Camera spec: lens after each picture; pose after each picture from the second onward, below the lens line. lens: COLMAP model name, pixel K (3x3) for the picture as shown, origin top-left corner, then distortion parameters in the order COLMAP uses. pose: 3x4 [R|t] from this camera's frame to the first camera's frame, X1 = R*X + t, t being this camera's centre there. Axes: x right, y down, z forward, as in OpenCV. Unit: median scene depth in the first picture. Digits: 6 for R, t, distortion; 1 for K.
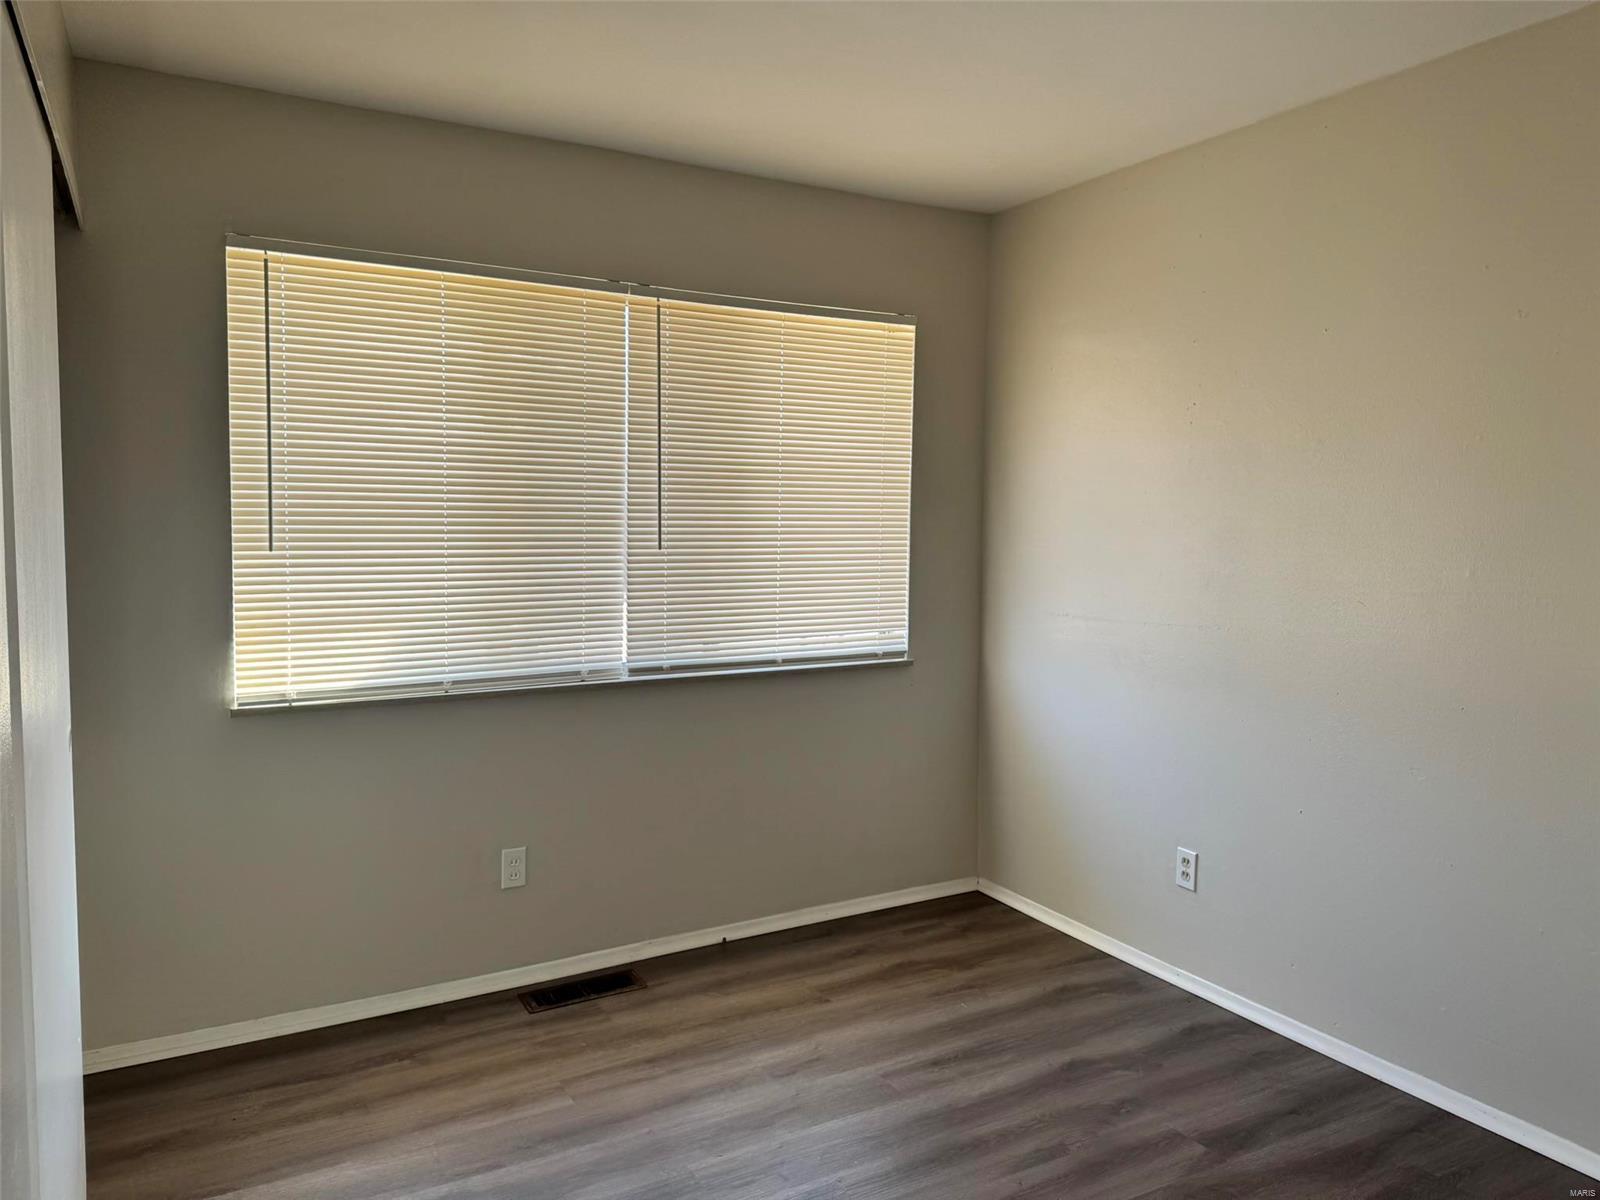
lens RADIAL K [[1142.5, 0, 799.2], [0, 1142.5, 594.9], [0, 0, 1]] dist [-0.007809, -0.010282]
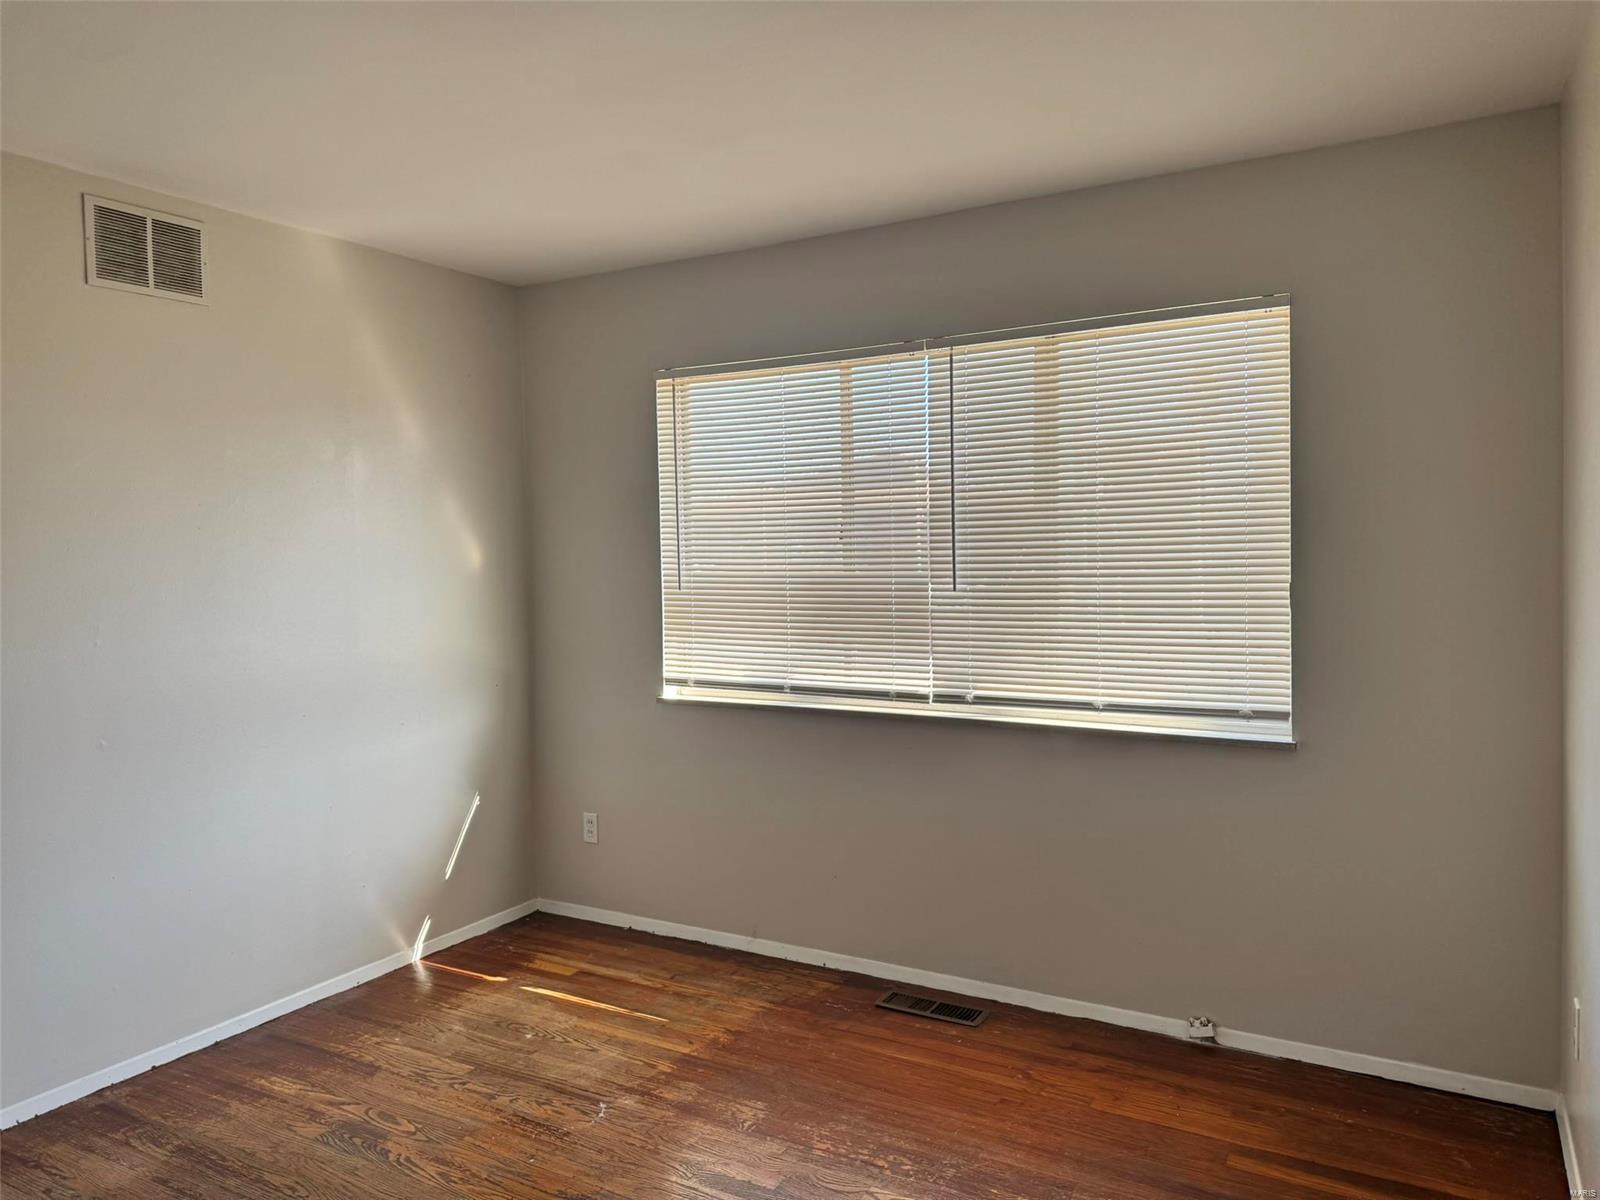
lens RADIAL K [[1142.5, 0, 799.3], [0, 1142.5, 602.7], [0, 0, 1]] dist [-0.007809, -0.010282]
pose [[0.459213, 0.017464, -0.888154, 0.716493], [-0.046625, 0.998902, -0.004466, -0.019546], [0.887102, 0.043461, 0.459523, 0.410963]]
